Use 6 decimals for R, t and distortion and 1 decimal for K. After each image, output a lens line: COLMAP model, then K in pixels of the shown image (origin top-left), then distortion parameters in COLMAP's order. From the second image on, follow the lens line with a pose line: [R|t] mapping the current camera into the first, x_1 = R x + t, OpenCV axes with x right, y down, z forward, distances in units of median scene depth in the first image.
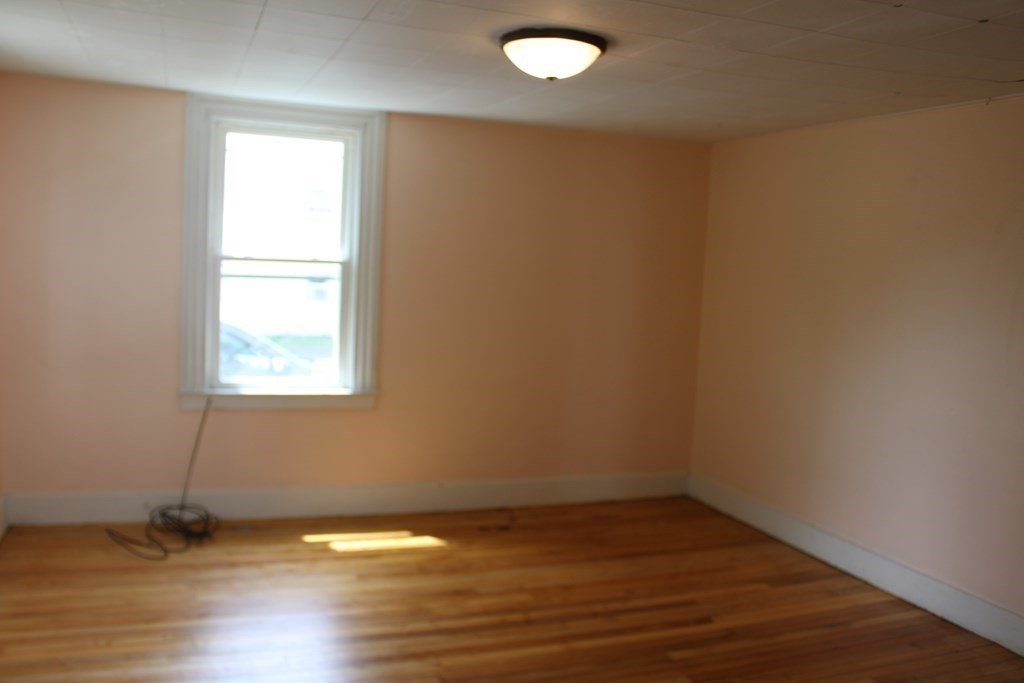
lens RADIAL K [[878.3, 0, 499.0], [0, 878.3, 344.5], [0, 0, 1]] dist [-0.163656, 0.124248]
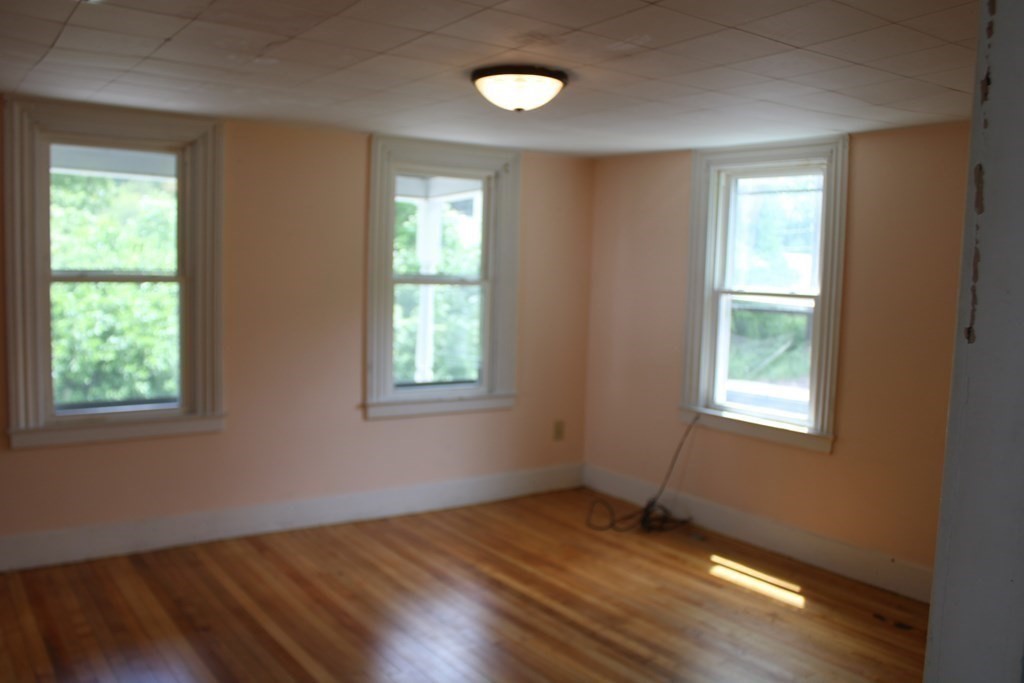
lens RADIAL K [[878.3, 0, 499.0], [0, 878.3, 344.5], [0, 0, 1]] dist [-0.163656, 0.124248]
pose [[0.253634, 0.044280, -0.966286, 0.698875], [-0.111399, 0.993642, 0.016293, -0.019291], [0.960864, 0.103511, 0.256954, 0.449412]]
